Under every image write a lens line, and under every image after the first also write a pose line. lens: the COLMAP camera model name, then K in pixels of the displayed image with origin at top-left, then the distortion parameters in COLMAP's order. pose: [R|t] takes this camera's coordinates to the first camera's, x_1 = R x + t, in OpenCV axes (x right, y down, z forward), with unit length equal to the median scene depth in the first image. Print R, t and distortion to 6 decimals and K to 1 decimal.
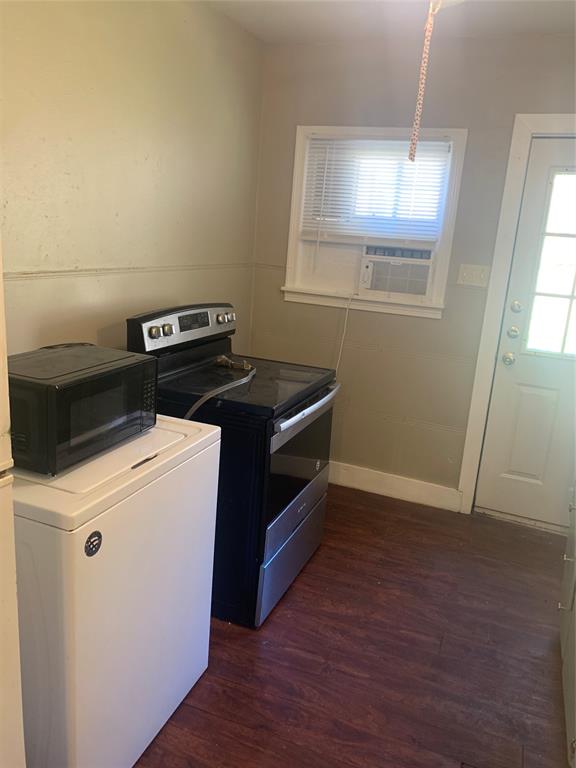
lens RADIAL K [[596.6, 0, 288.0], [0, 596.6, 384.0], [0, 0, 1]] dist [0.027897, -0.073314]
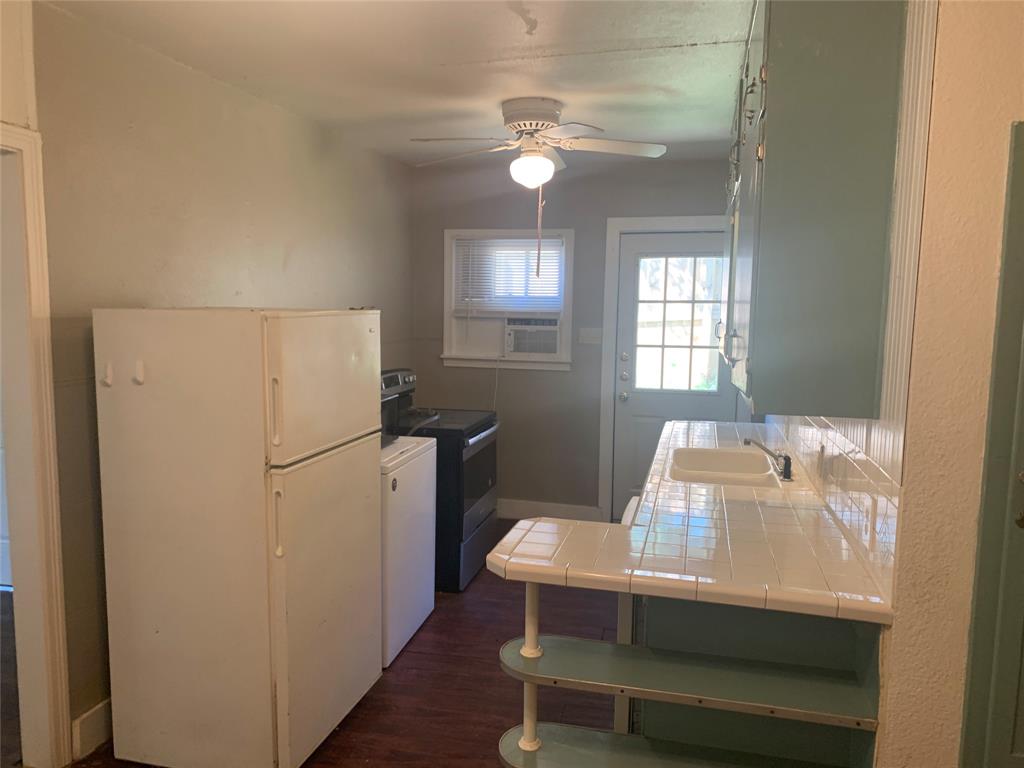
lens RADIAL K [[795.5, 0, 512.0], [0, 795.5, 384.0], [0, 0, 1]] dist [0.027897, -0.073314]
pose [[0.985156, -0.073755, 0.155009, -0.138302], [0.094168, 0.987194, -0.128767, 0.132403], [-0.143526, 0.141453, 0.979485, -0.674213]]
